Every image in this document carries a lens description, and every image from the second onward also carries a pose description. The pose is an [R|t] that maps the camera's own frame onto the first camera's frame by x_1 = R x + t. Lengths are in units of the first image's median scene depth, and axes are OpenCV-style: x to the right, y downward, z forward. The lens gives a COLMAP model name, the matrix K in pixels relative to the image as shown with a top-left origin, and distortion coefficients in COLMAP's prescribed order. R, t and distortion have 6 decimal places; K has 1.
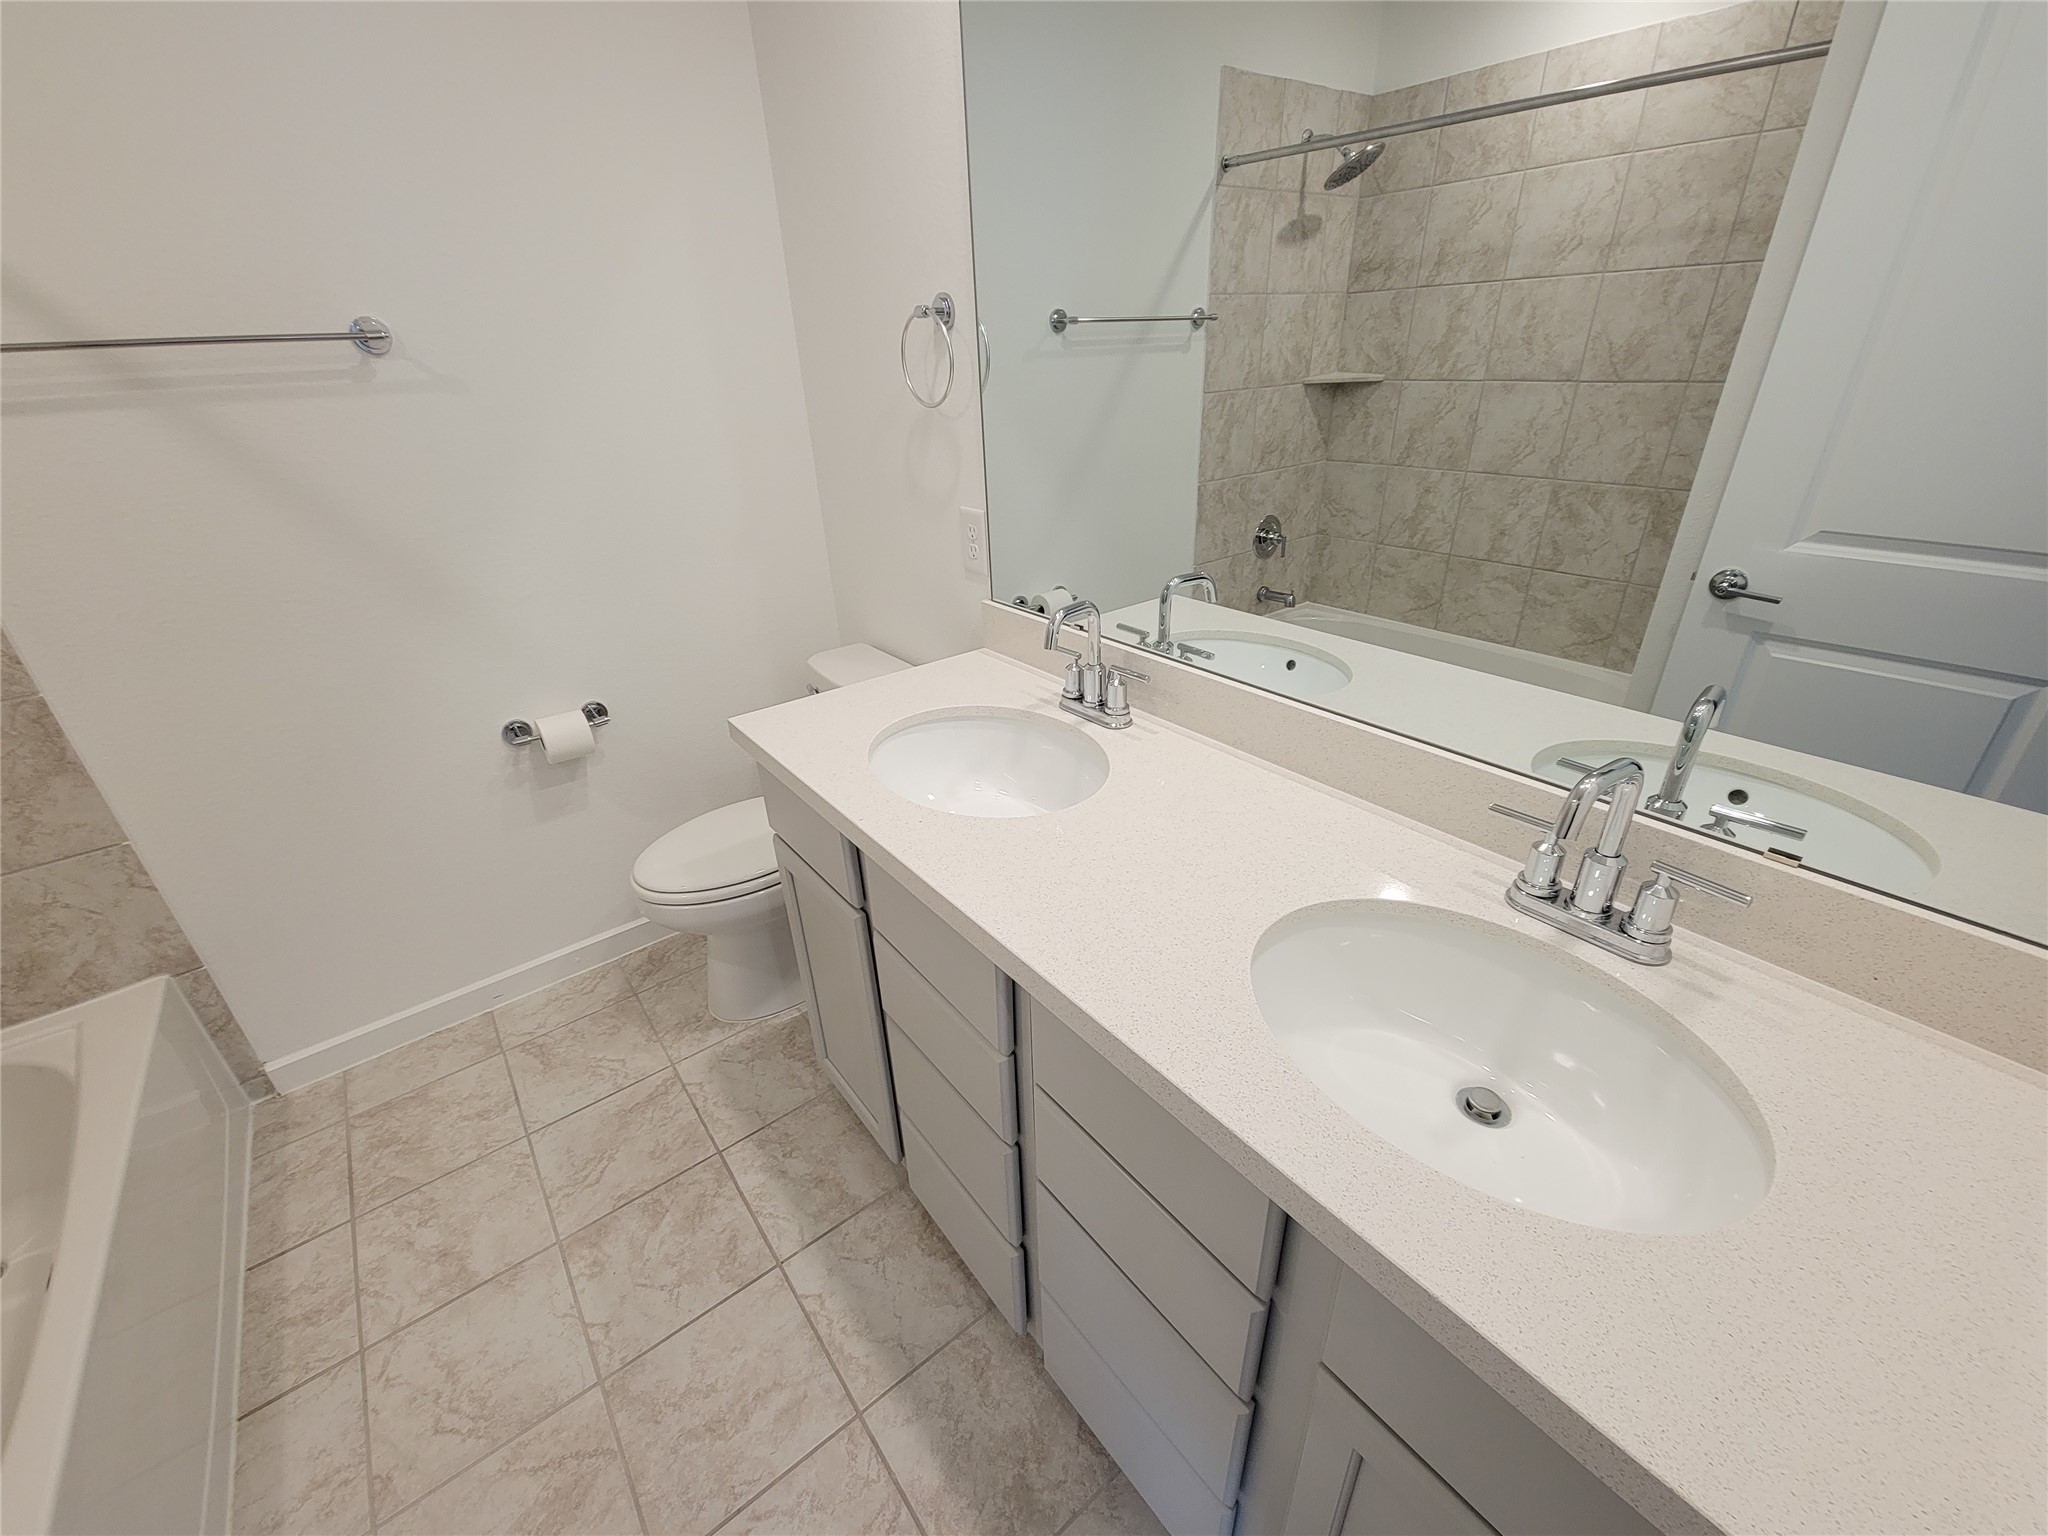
lens RADIAL K [[806.7, 0, 1004.6], [0, 806.7, 722.4], [0, 0, 1]] dist [0.009613, -0.004755]
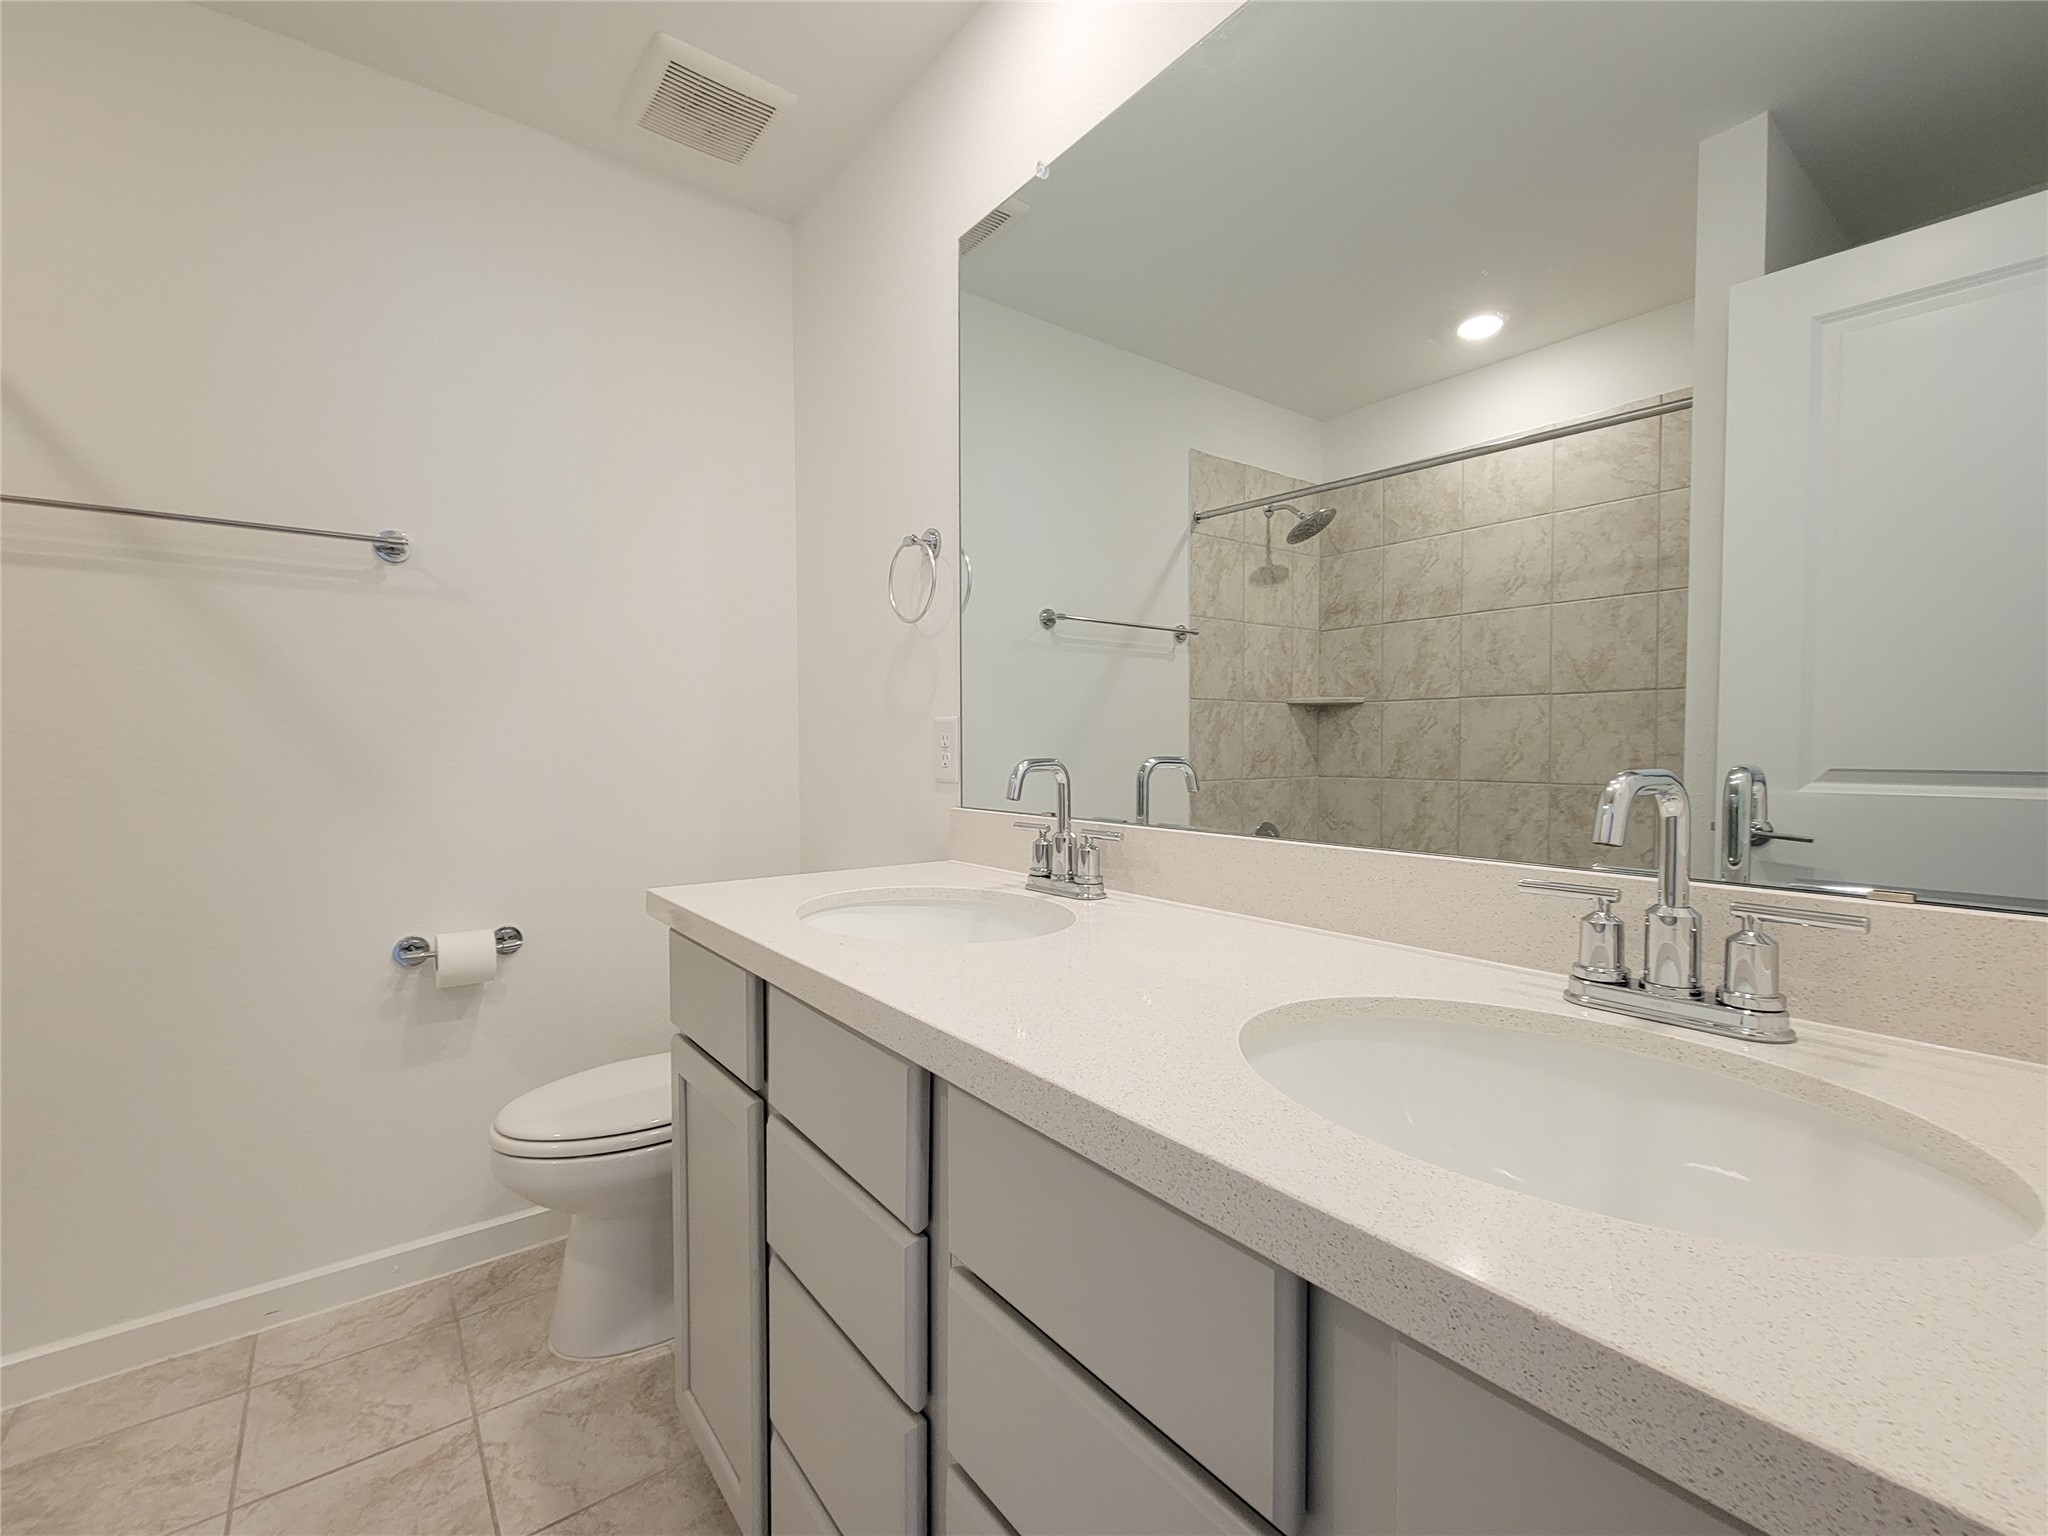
lens RADIAL K [[844.2, 0, 1005.5], [0, 844.2, 759.7], [0, 0, 1]] dist [0.004126, -0.002379]
pose [[0.999208, 0.038782, -0.008870, 0.028059], [-0.039021, 0.911900, -0.408553, 0.130725], [-0.007756, 0.408576, 0.912691, 0.059863]]
